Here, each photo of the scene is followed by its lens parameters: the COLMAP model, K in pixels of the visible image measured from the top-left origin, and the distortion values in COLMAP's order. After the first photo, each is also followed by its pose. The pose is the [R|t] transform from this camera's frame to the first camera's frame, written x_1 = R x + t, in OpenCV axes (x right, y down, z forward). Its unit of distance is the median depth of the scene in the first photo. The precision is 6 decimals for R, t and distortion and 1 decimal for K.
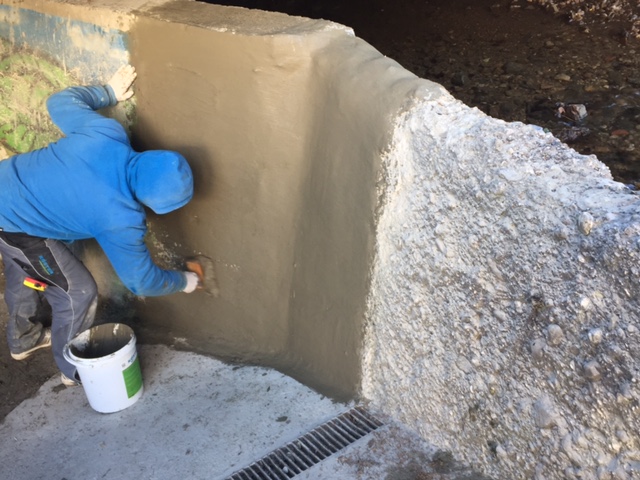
lens RADIAL K [[703.0, 0, 320.0], [0, 703.0, 240.0], [0, 0, 1]] dist [0.071071, -0.018389]
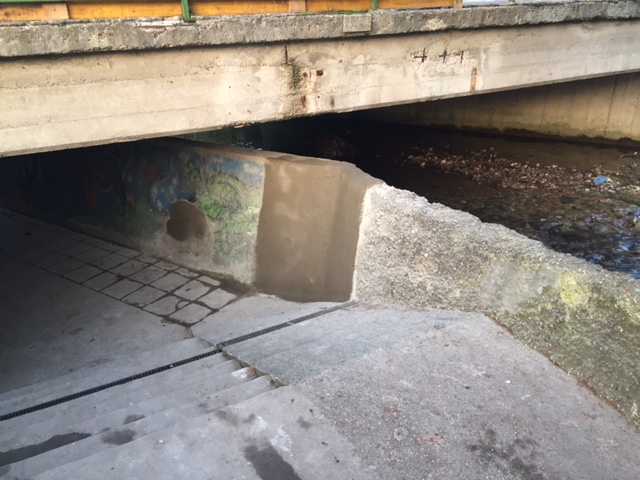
lens RADIAL K [[542.4, 0, 320.0], [0, 542.4, 240.0], [0, 0, 1]] dist [0.103552, -0.112638]
pose [[0.997304, 0.042618, -0.059740, 0.060694], [-0.054740, 0.974229, -0.218817, 0.534728], [0.048875, 0.221497, 0.973936, -1.160314]]
